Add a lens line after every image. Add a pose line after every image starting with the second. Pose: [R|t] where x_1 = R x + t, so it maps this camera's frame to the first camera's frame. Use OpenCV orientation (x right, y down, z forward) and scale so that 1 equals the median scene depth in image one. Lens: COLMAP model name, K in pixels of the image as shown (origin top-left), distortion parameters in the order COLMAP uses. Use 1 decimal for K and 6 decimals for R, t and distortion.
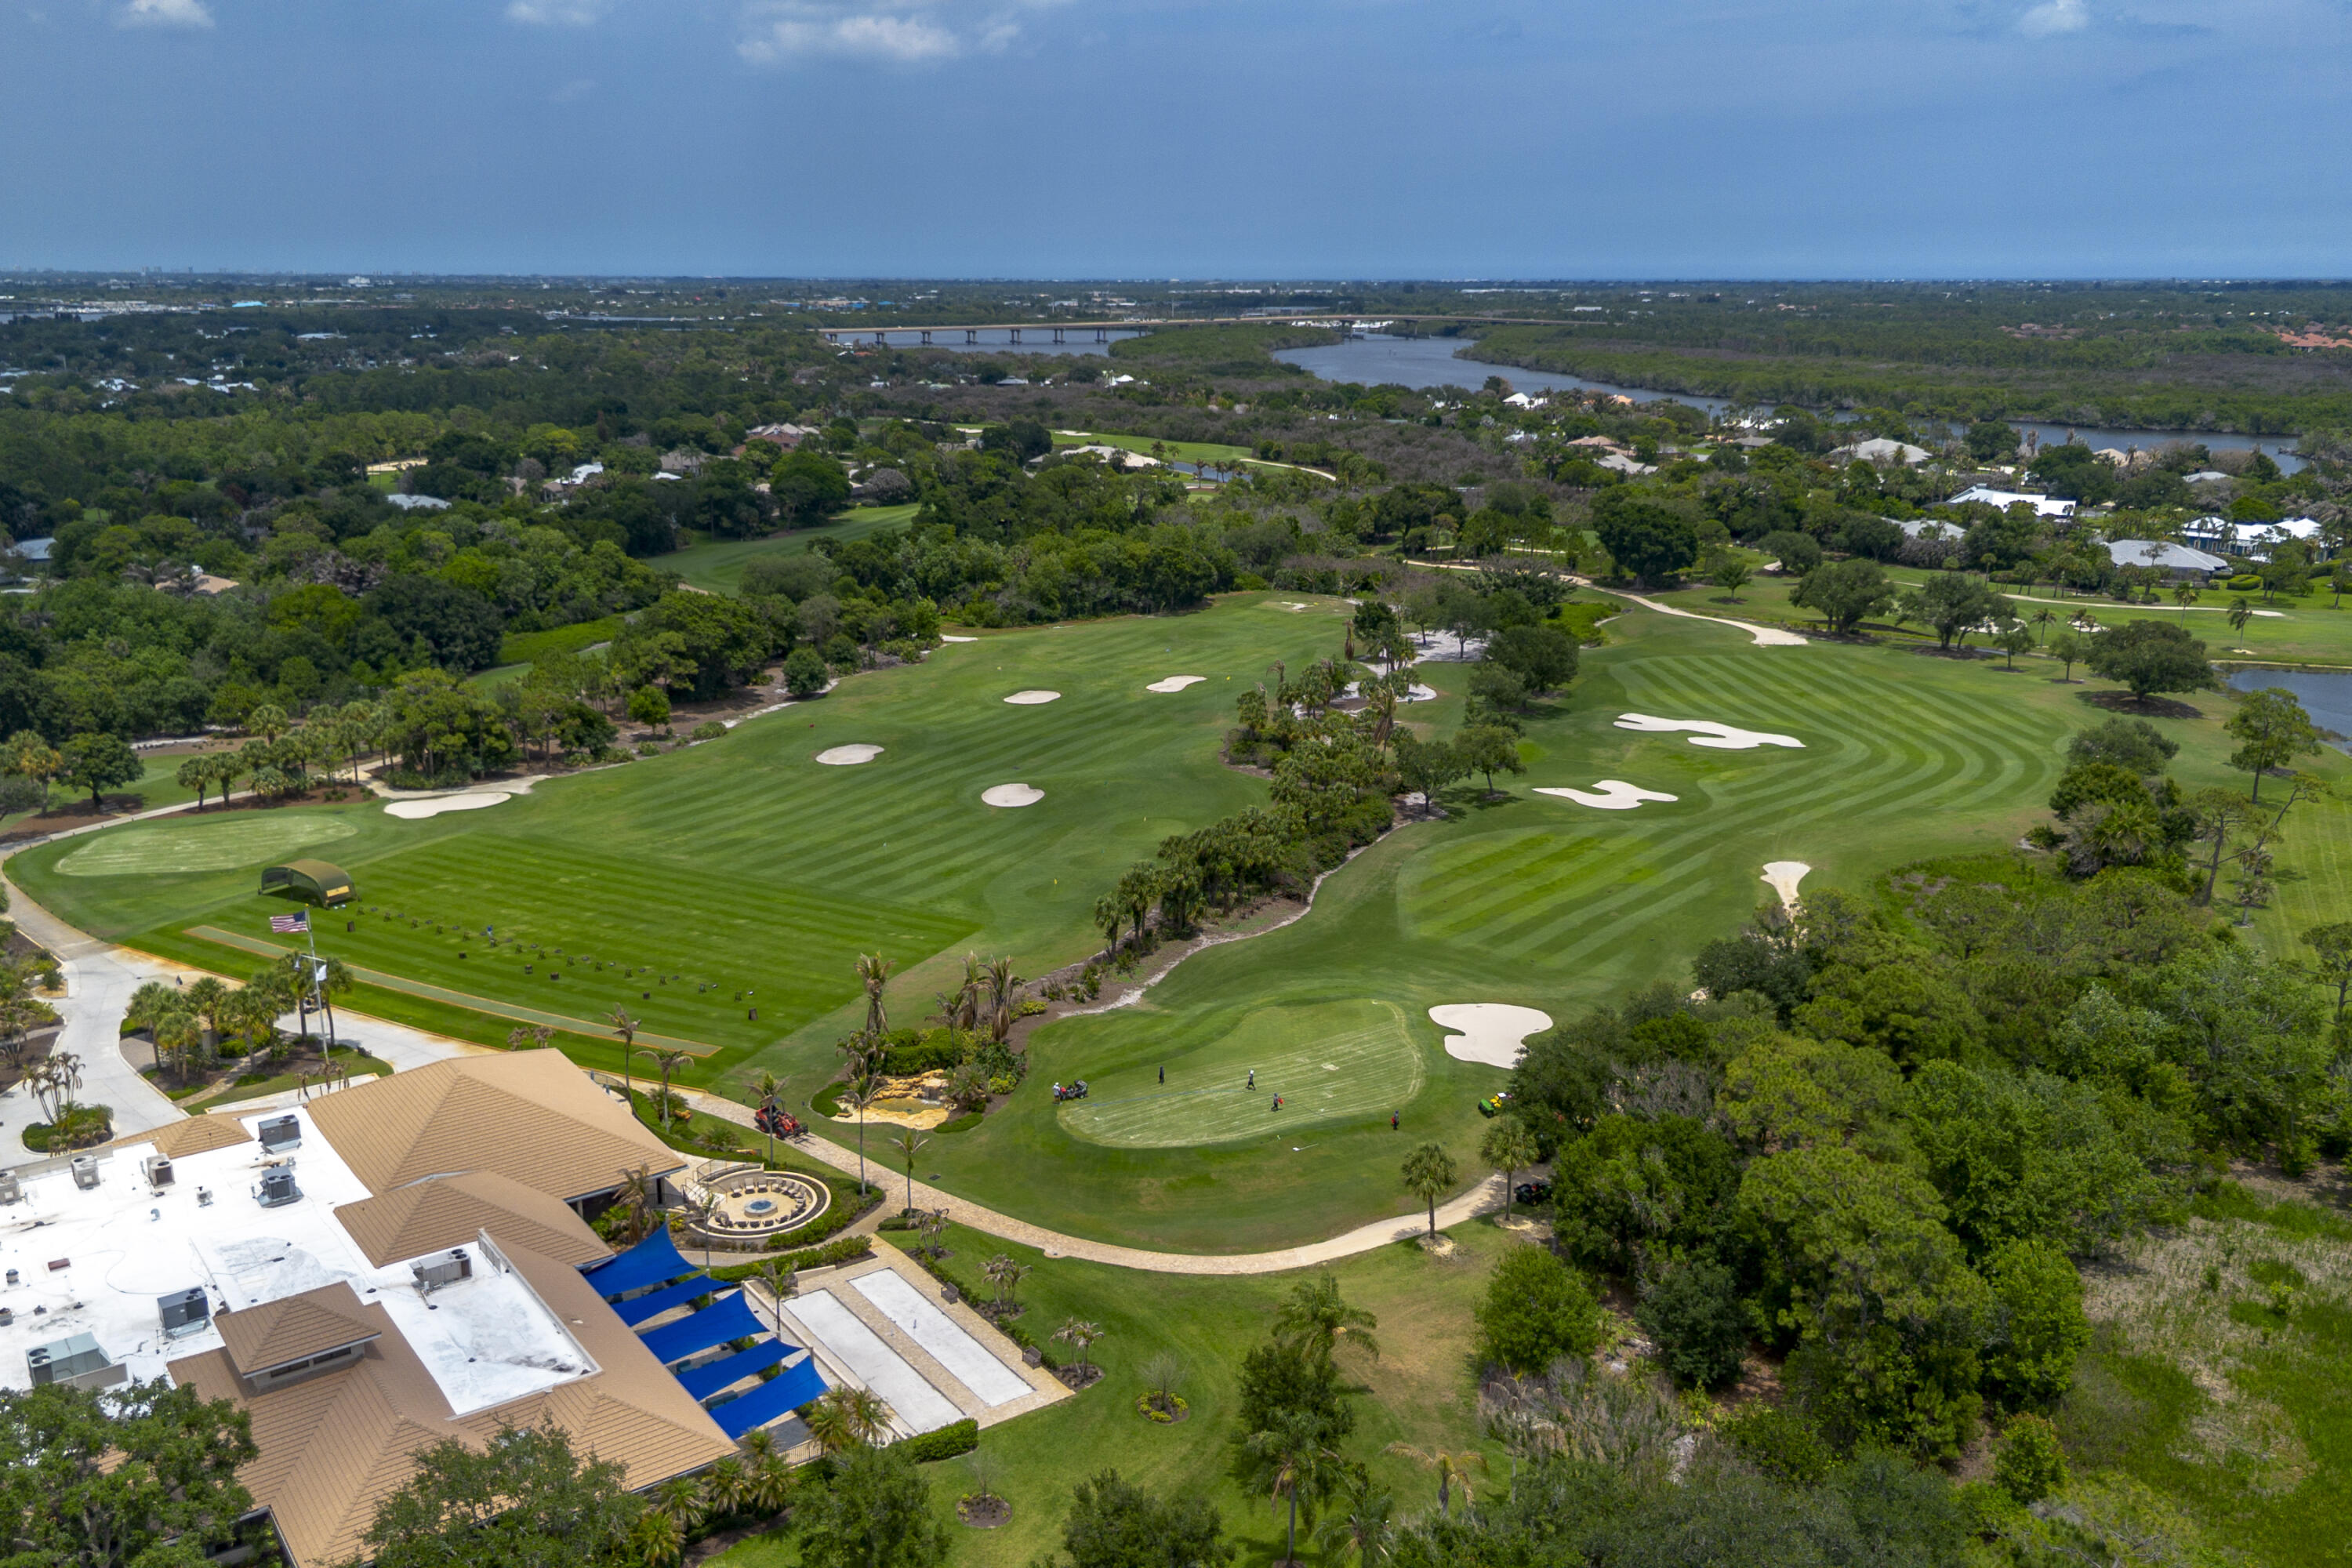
lens RADIAL K [[2001.1, 0, 1176.4], [0, 2001.1, 799.5], [0, 0, 1]] dist [0.063833, -0.040572]
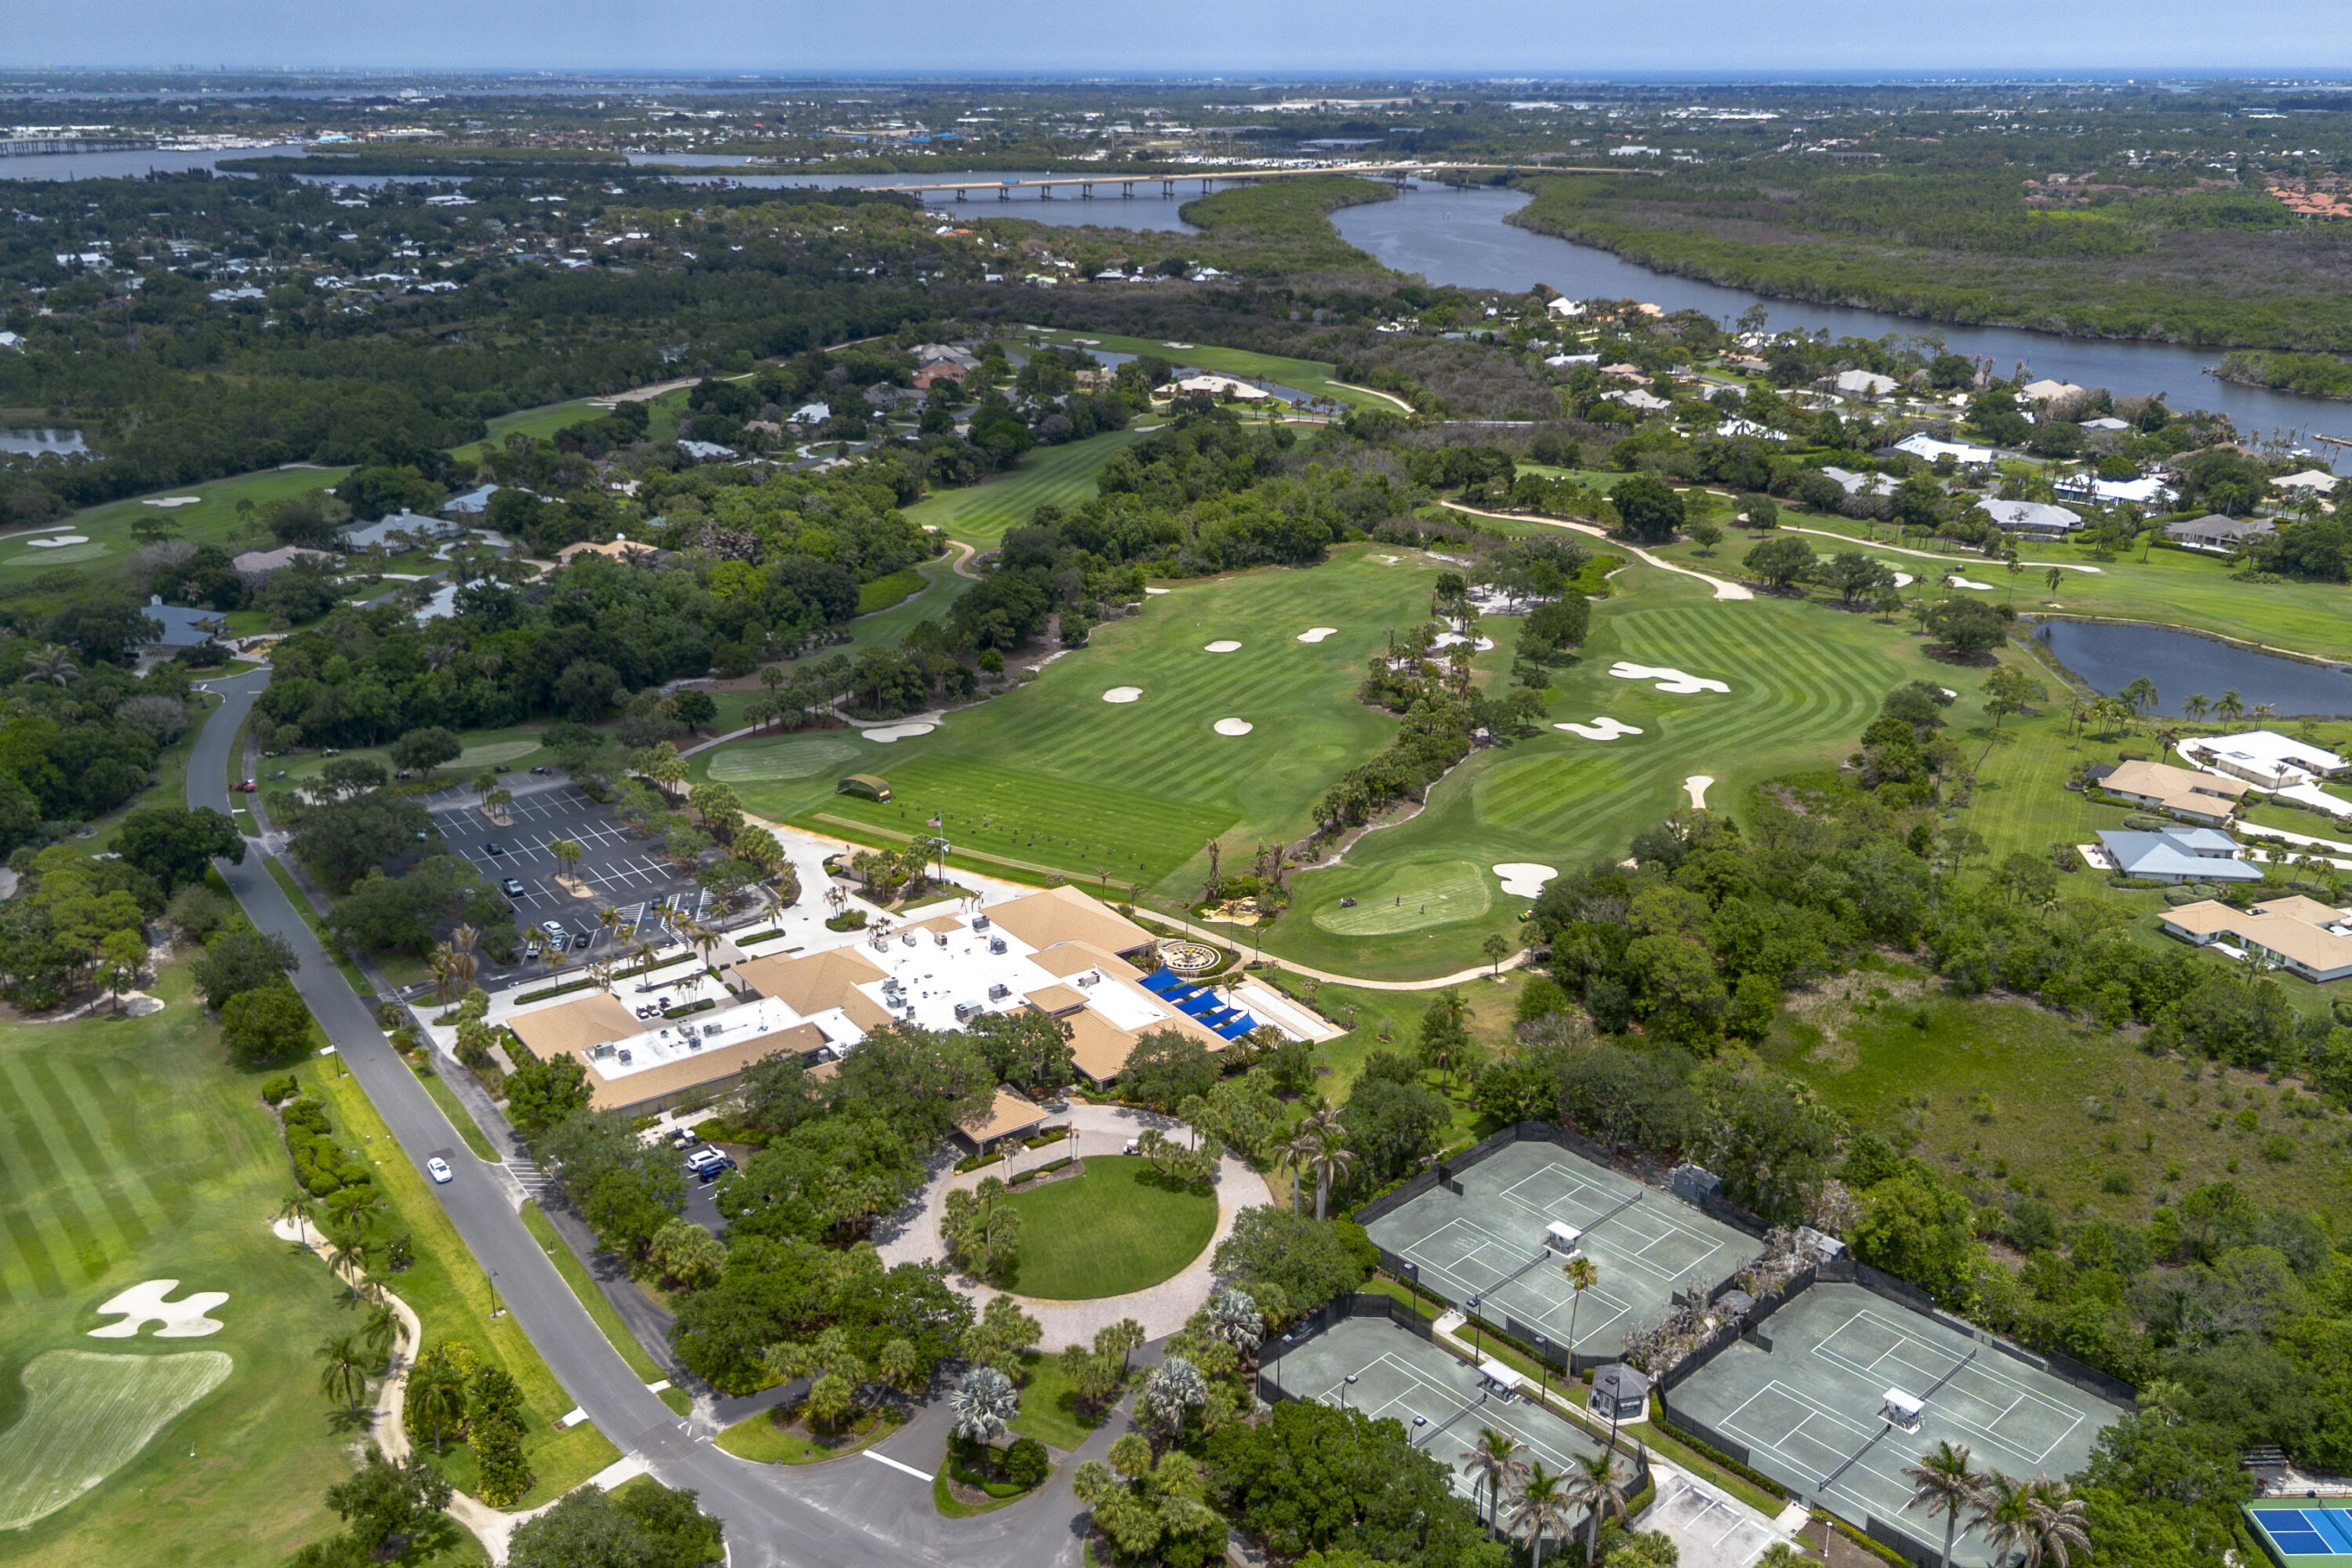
lens RADIAL K [[2001.1, 0, 1160.7], [0, 2001.1, 775.1], [0, 0, 1]] dist [0.063833, -0.040572]
pose [[0.999657, 0.004841, -0.025732, -0.099176], [-0.002688, 0.996541, 0.083061, -0.097879], [0.026045, -0.082963, 0.996212, -0.632558]]
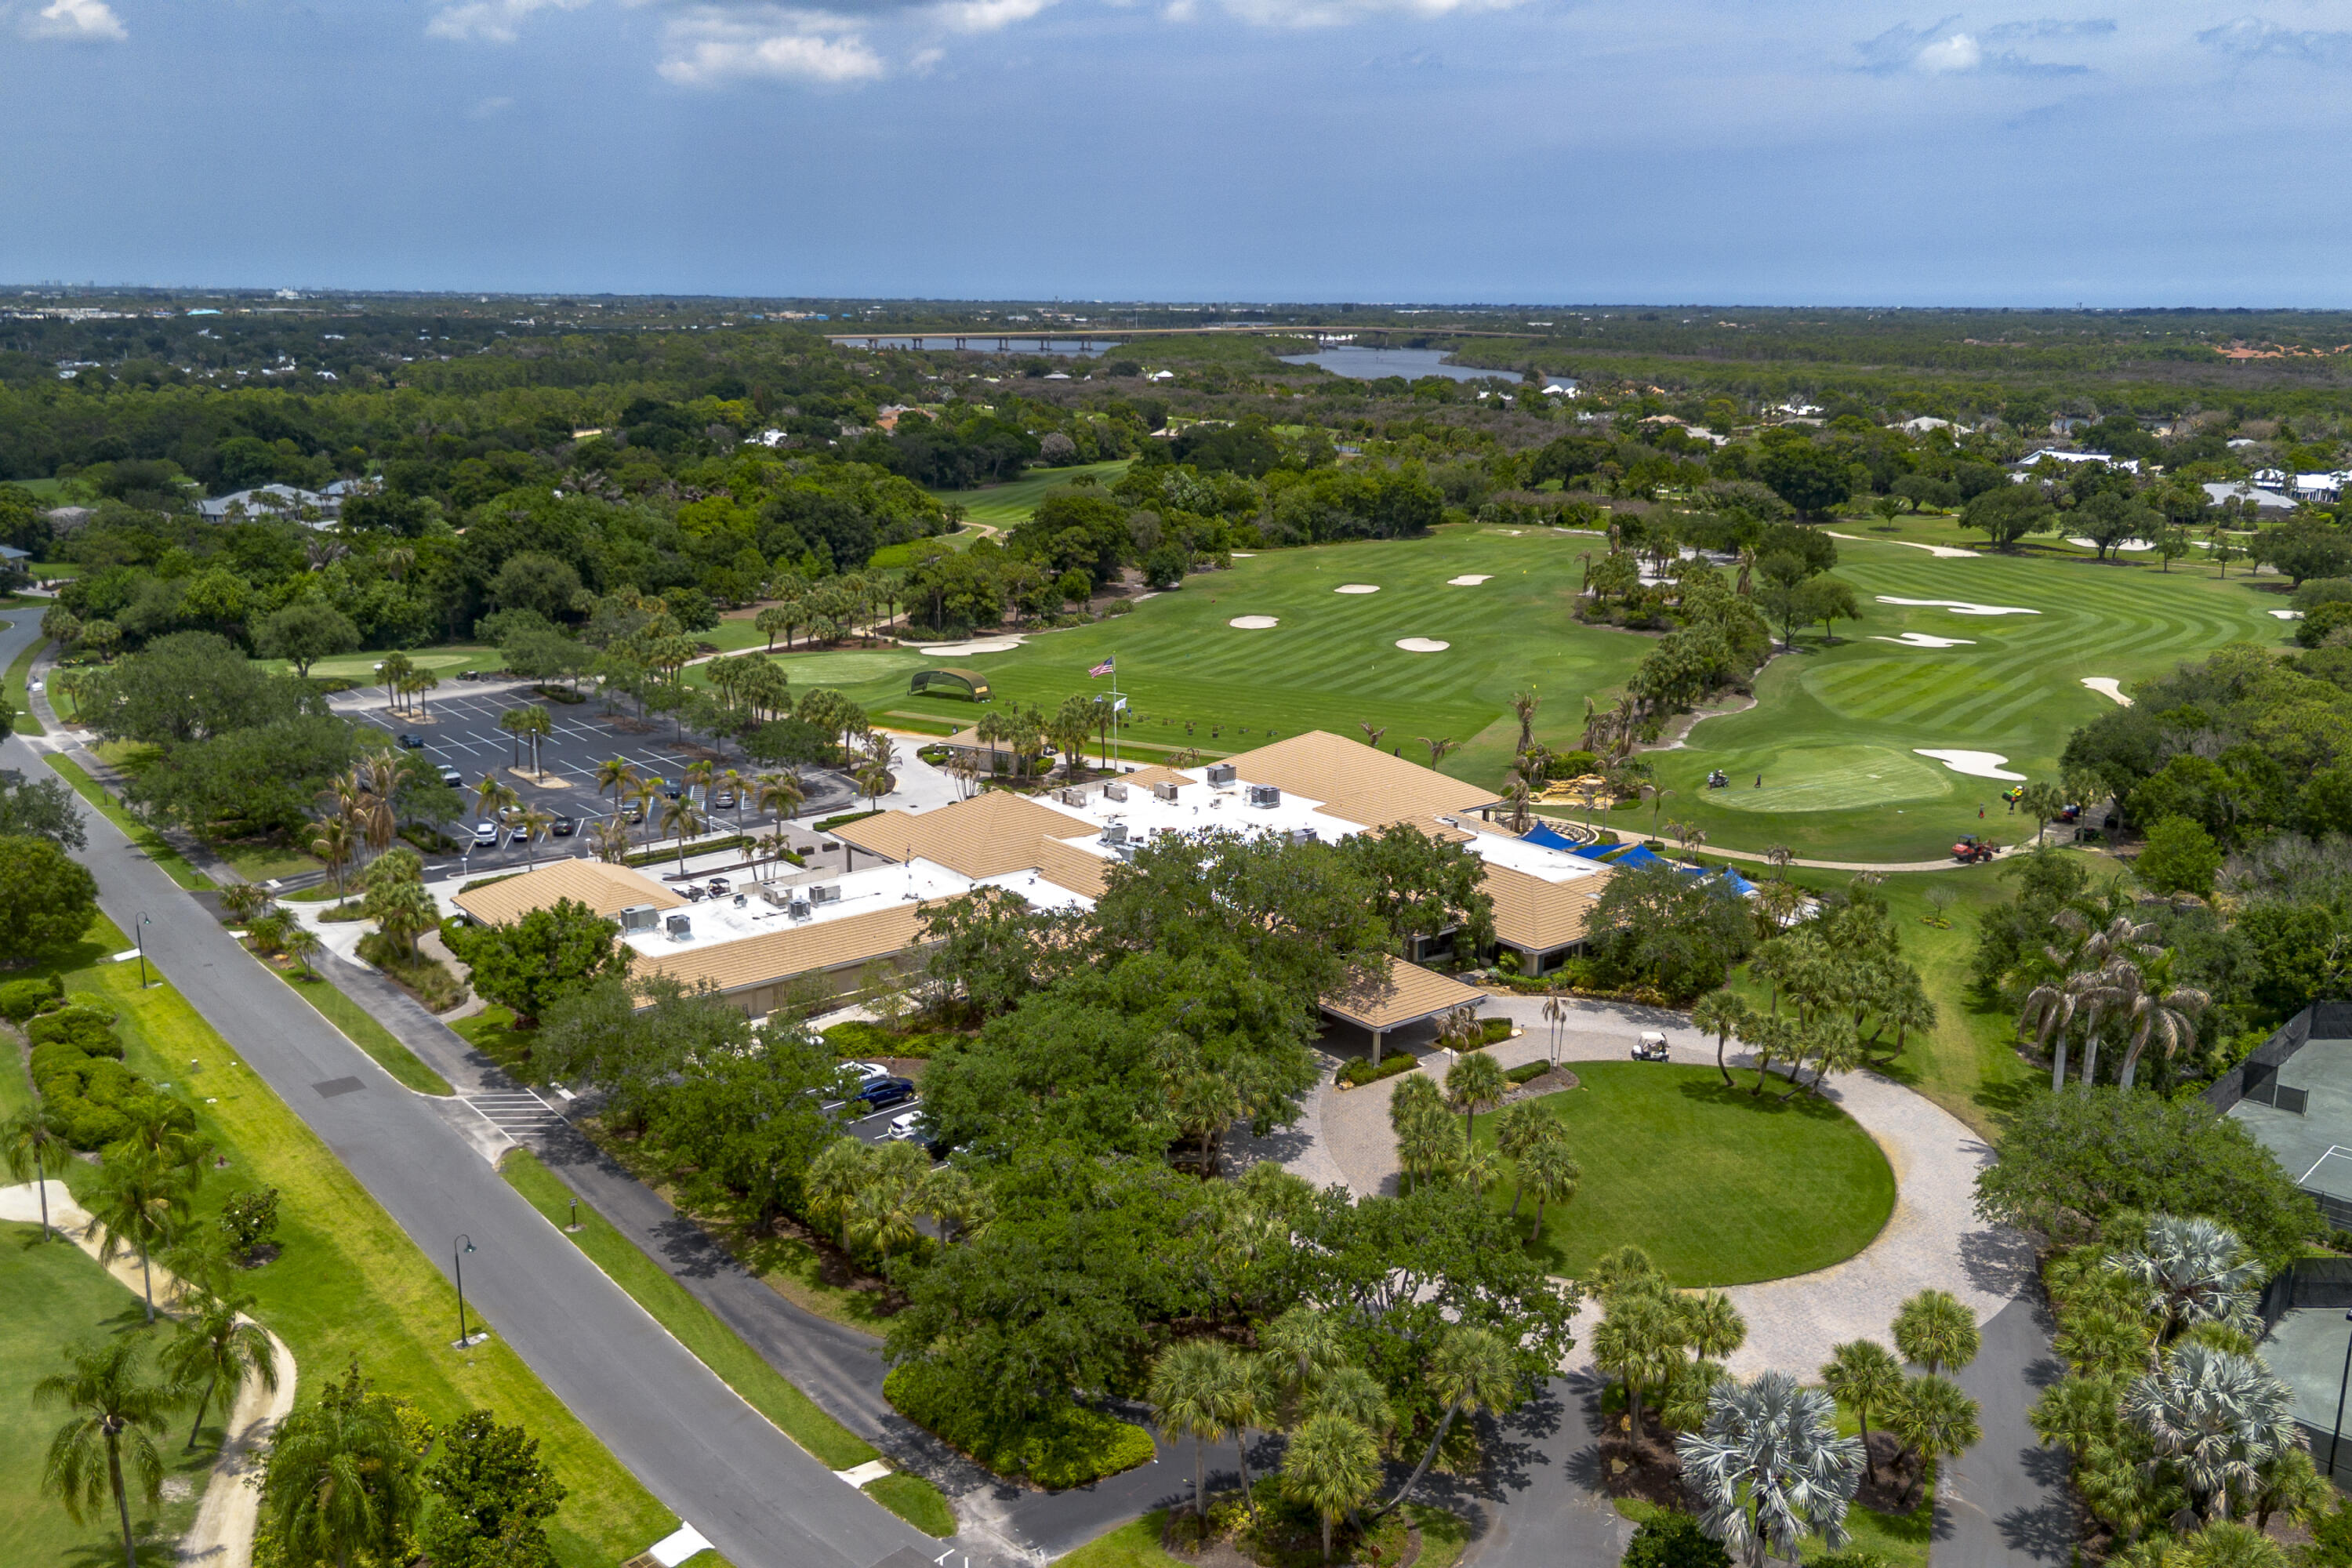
lens RADIAL K [[2001.1, 0, 1172.3], [0, 2001.1, 776.4], [0, 0, 1]] dist [0.063833, -0.040572]
pose [[0.999181, -0.002600, 0.040371, -0.282392], [0.003467, 0.999765, -0.021414, 0.103094], [-0.040305, 0.021536, 0.998955, -0.201188]]
